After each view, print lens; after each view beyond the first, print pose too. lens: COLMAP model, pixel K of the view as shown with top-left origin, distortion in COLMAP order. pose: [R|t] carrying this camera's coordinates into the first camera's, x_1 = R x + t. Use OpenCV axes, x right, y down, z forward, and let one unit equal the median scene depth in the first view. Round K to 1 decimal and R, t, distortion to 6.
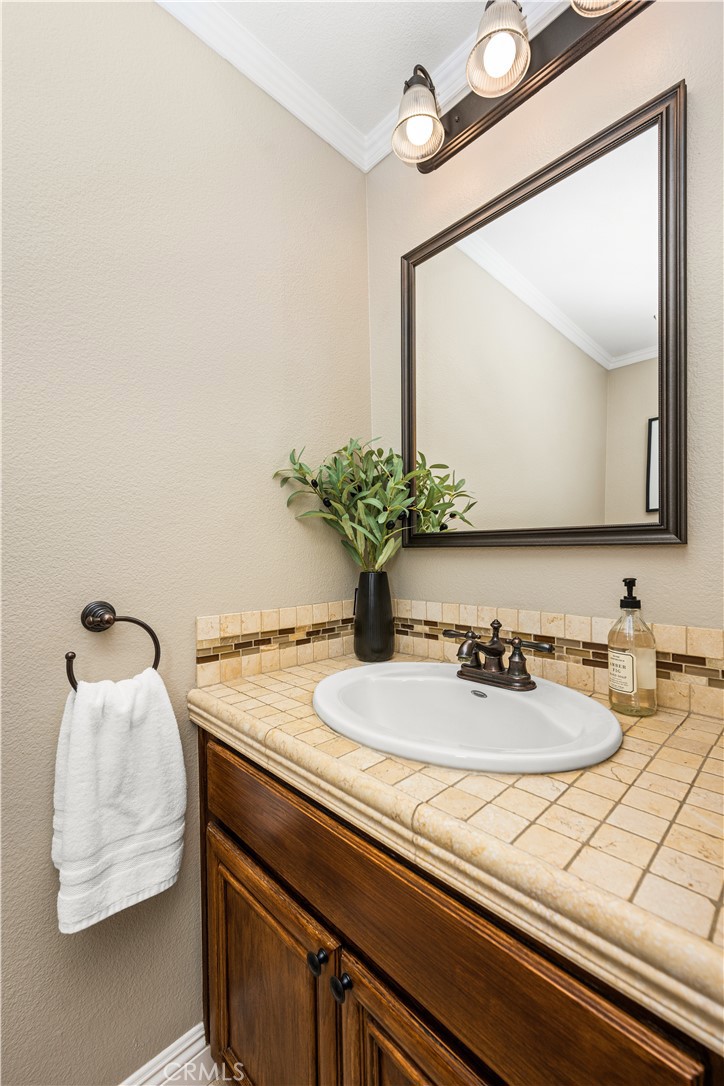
lens RADIAL K [[447.3, 0, 357.8], [0, 447.3, 563.1], [0, 0, 1]] dist [0.002664, 0.000453]
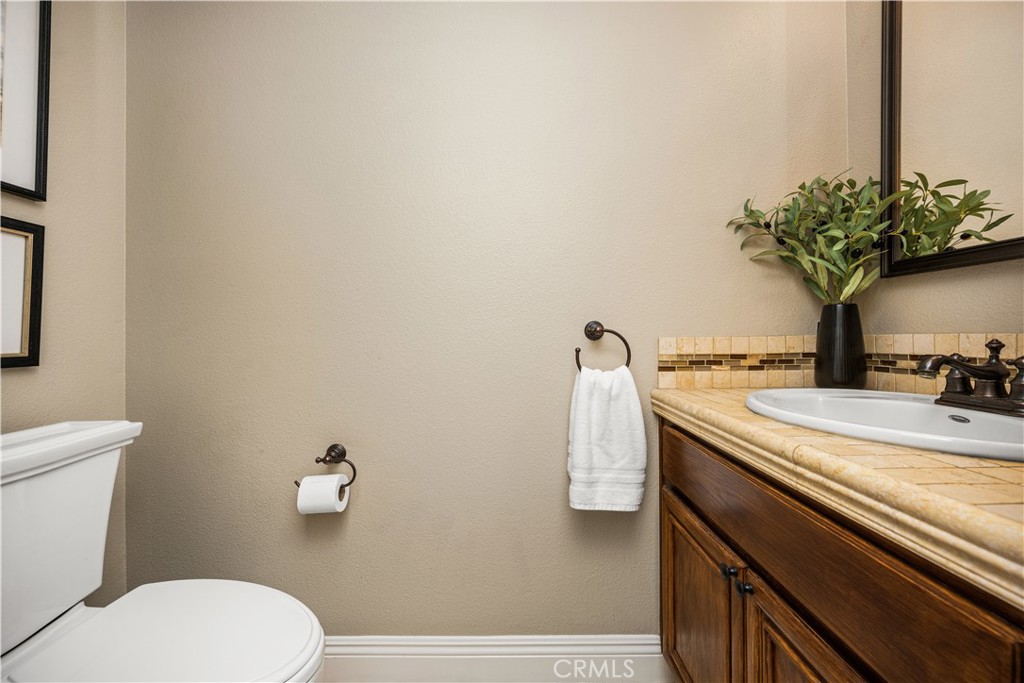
lens RADIAL K [[412.5, 0, 507.7], [0, 412.5, 336.4], [0, 0, 1]] dist [-0.001164, 0.000559]
pose [[0.715007, 0.003571, -0.699109, 0.215287], [-0.012207, 0.999898, -0.007377, 0.154234], [0.699011, 0.013808, 0.714977, -0.246055]]
